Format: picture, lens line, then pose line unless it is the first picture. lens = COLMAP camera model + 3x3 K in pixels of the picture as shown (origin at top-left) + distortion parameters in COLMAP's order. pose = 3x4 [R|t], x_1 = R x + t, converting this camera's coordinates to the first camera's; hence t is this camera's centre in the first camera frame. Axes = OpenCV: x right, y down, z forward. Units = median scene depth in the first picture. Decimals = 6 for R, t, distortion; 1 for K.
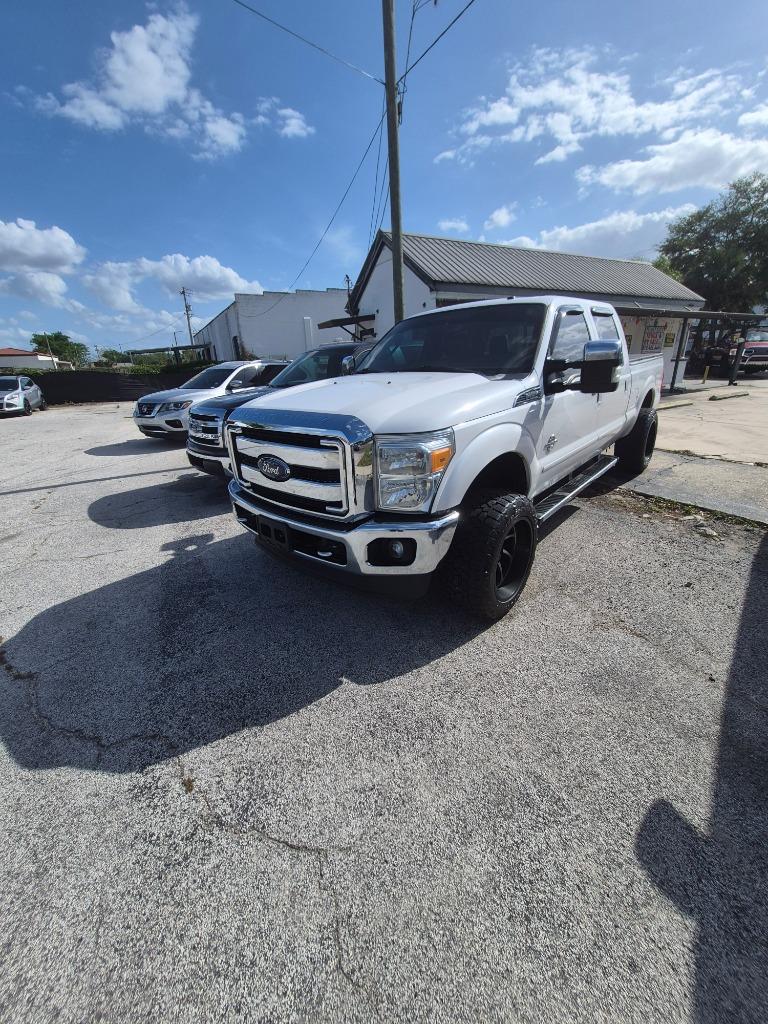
lens RADIAL K [[400.4, 0, 382.9], [0, 400.4, 510.9], [0, 0, 1]] dist [-0.000673, -0.000894]
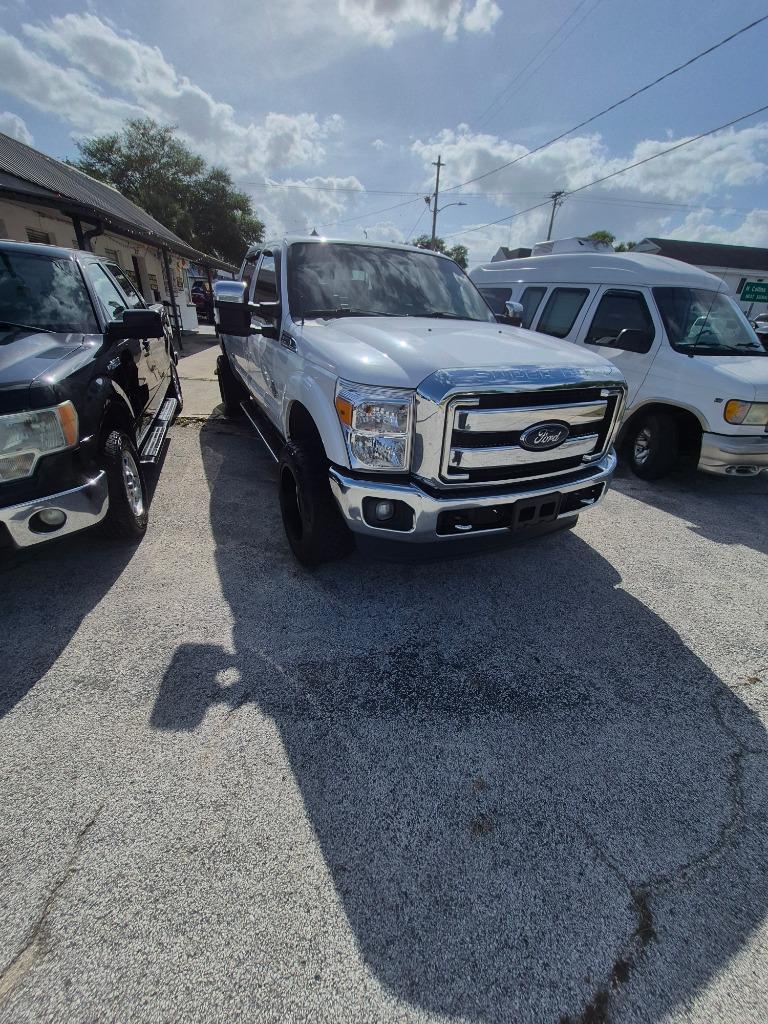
lens RADIAL K [[404.2, 0, 386.1], [0, 404.2, 512.2], [0, 0, 1]] dist [-0.002568, -0.000377]
pose [[0.380004, -0.366036, 0.849479, -1.556044], [0.259789, 0.923640, 0.281778, -0.374547], [-0.887754, 0.113608, 0.446079, 1.222658]]
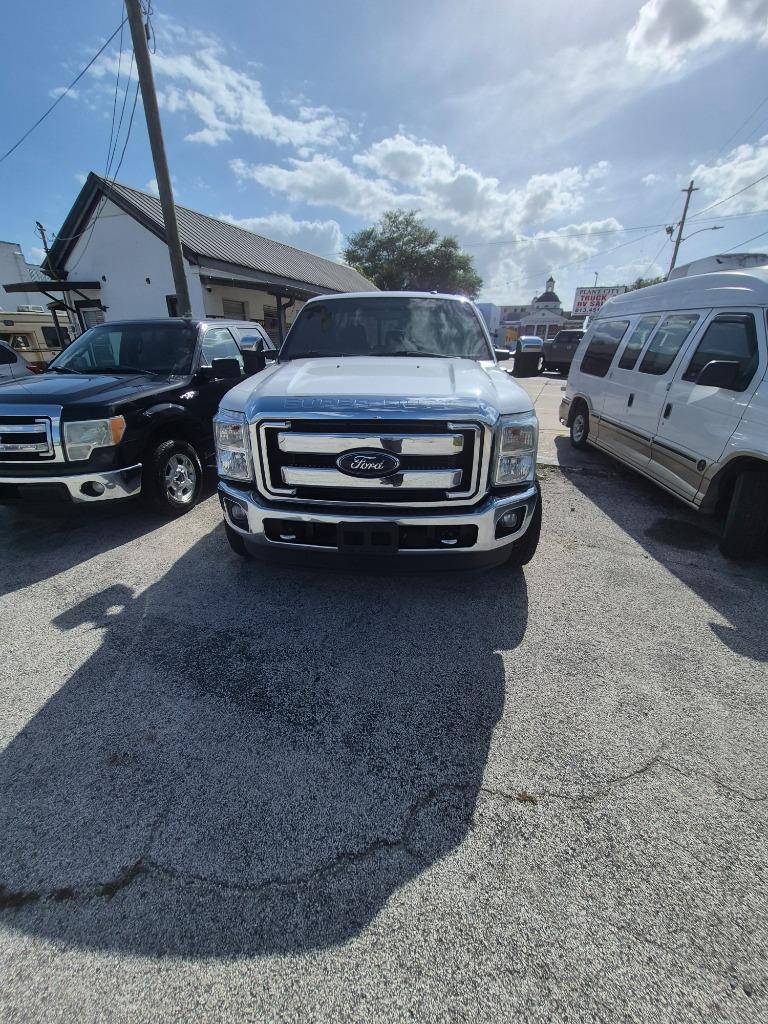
lens RADIAL K [[403.3, 0, 383.4], [0, 403.3, 511.4], [0, 0, 1]] dist [0.000107, -0.002212]
pose [[0.780999, -0.195888, 0.593016, -1.029508], [0.182280, 0.979690, 0.083554, -0.092871], [-0.597339, 0.042840, 0.800844, 0.371545]]
